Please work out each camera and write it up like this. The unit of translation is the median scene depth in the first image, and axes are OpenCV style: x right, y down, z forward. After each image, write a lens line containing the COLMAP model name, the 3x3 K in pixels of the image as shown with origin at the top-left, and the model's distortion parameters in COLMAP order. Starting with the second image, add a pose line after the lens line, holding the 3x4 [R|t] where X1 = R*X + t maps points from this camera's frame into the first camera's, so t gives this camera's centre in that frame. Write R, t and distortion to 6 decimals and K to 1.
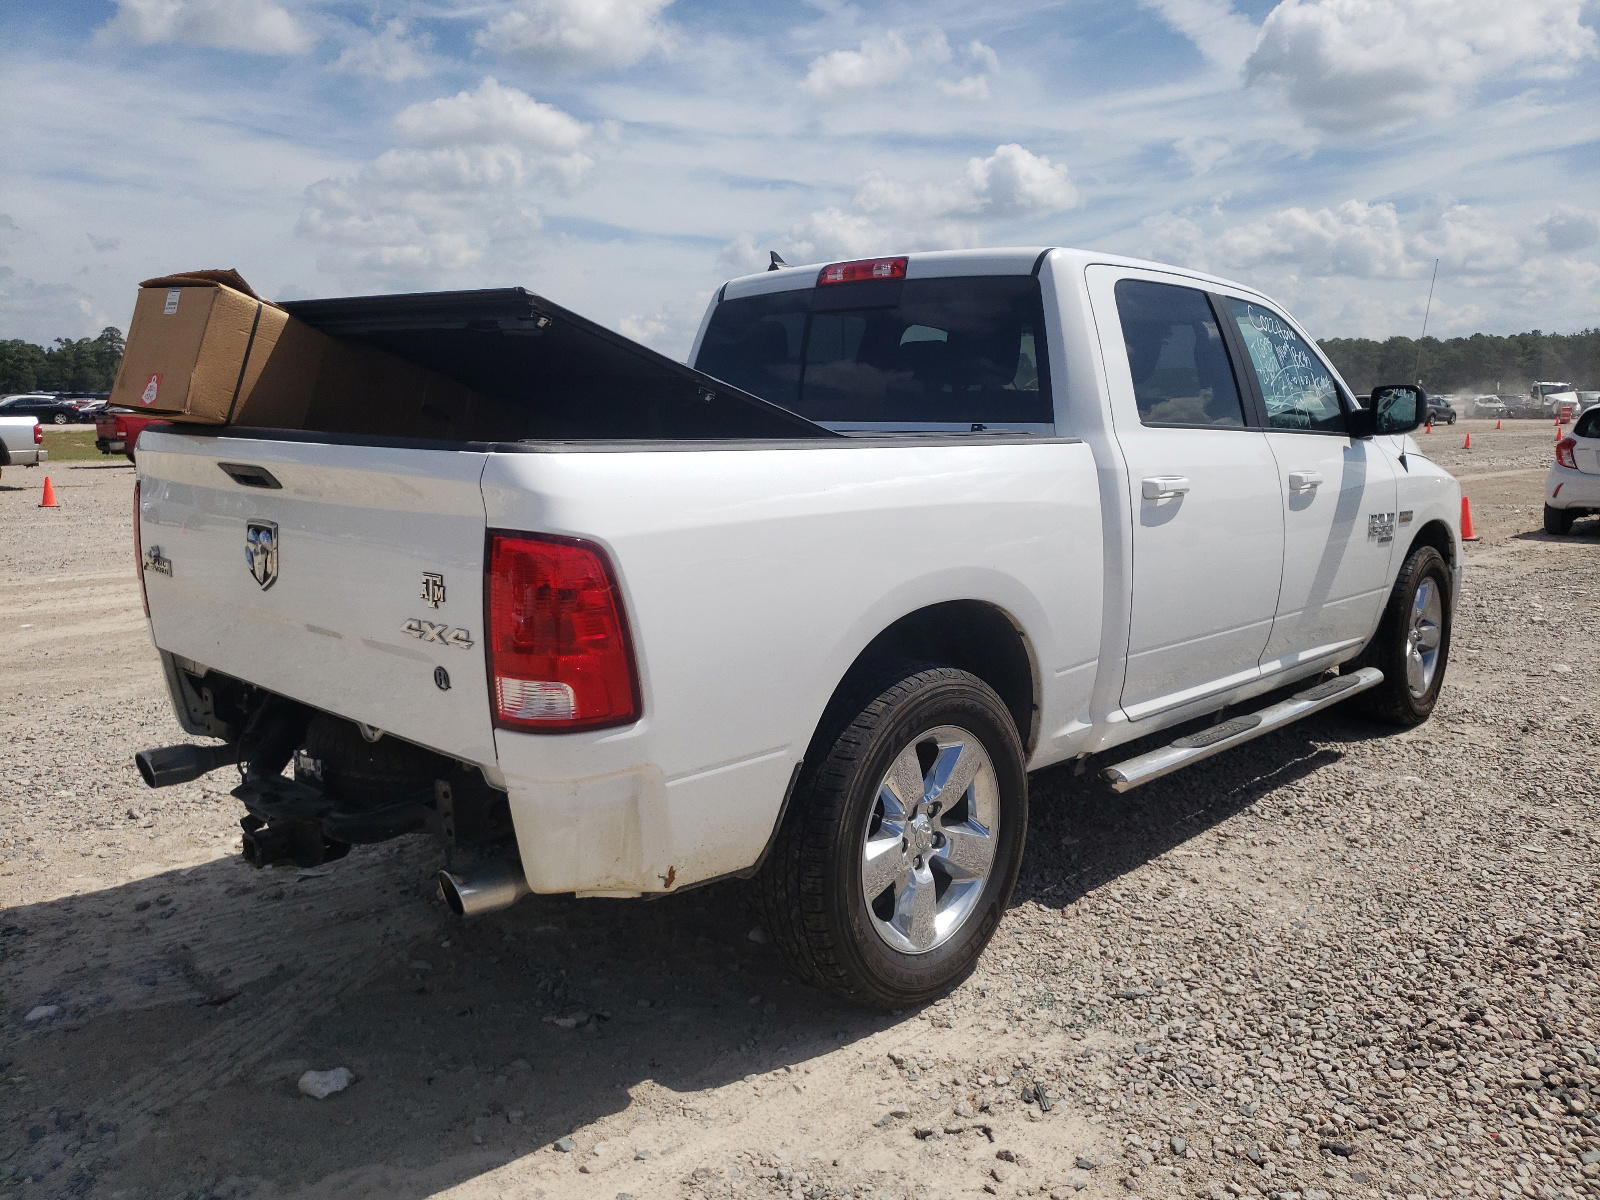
lens RADIAL K [[1263.1, 0, 801.9], [0, 1263.1, 621.8], [0, 0, 1]] dist [0.003614, 0.000922]
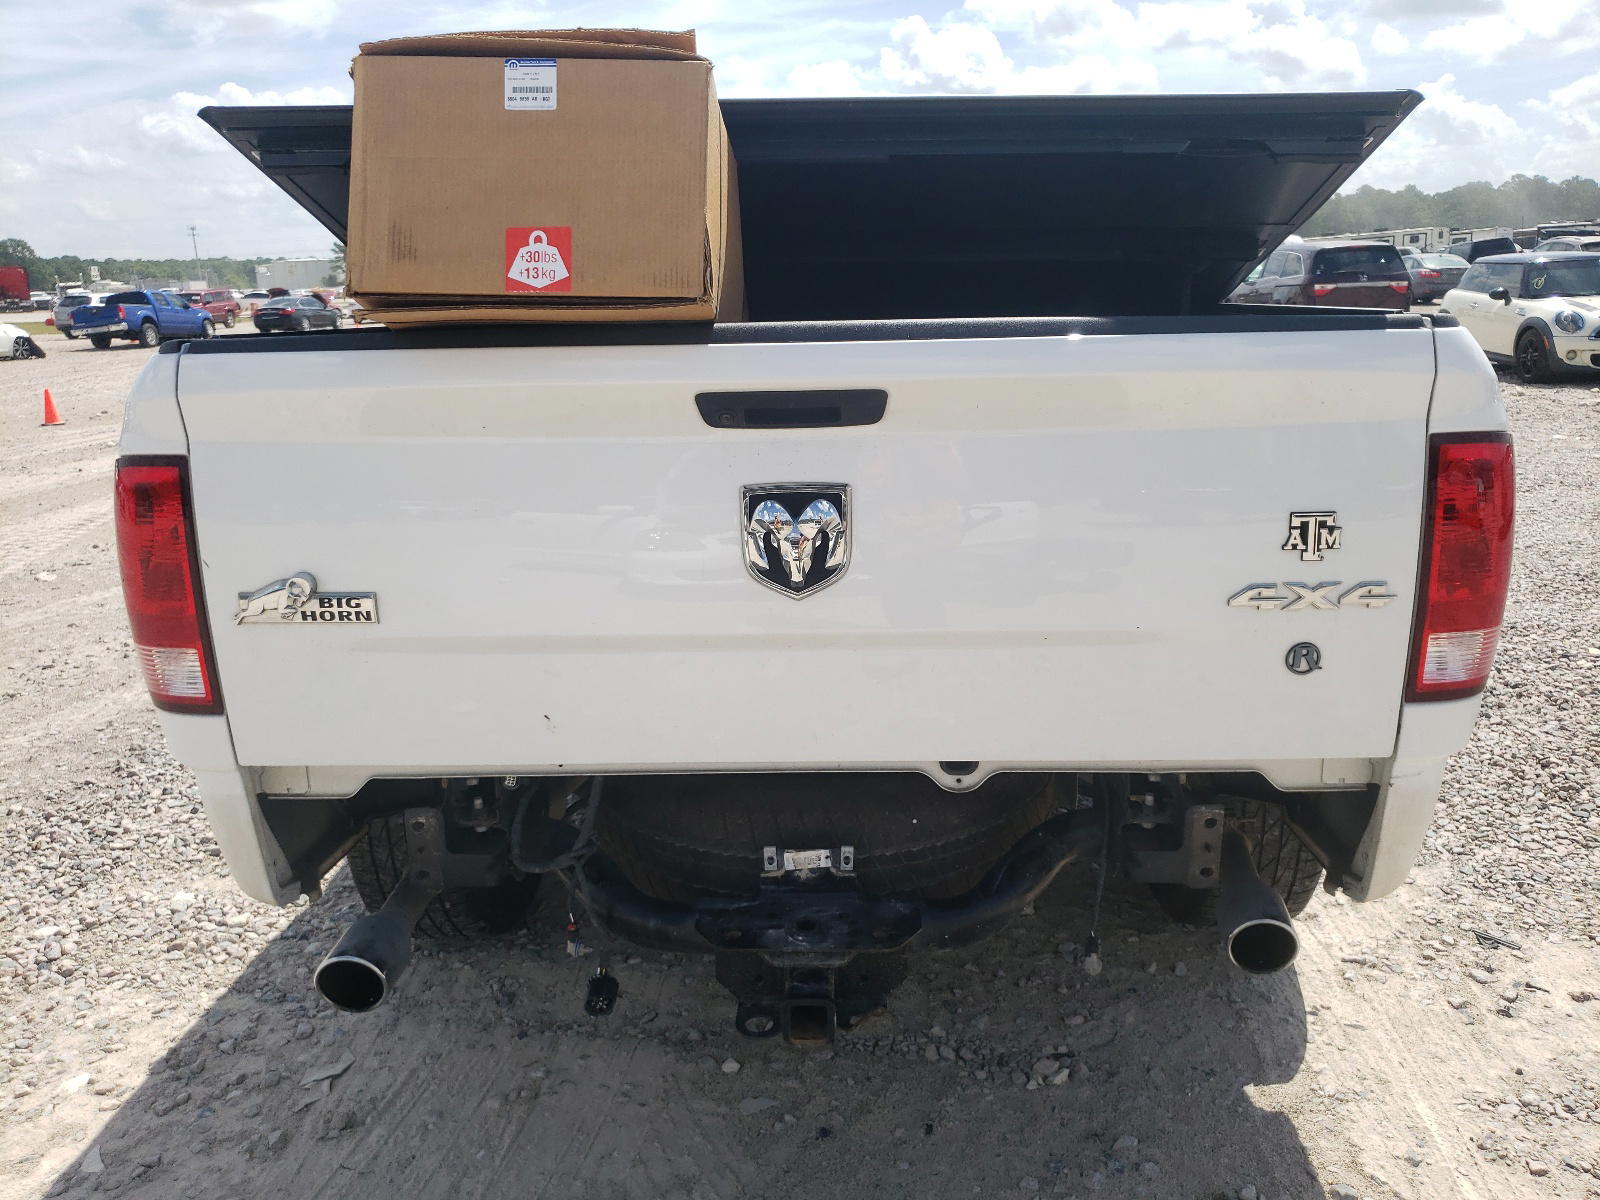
lens RADIAL K [[1263.1, 0, 801.9], [0, 1263.1, 621.8], [0, 0, 1]] dist [0.003614, 0.000922]
pose [[0.751513, -0.192188, 0.631104, -0.827293], [0.140812, 0.981310, 0.131157, -0.095147], [-0.644516, -0.009699, 0.764530, 0.560816]]
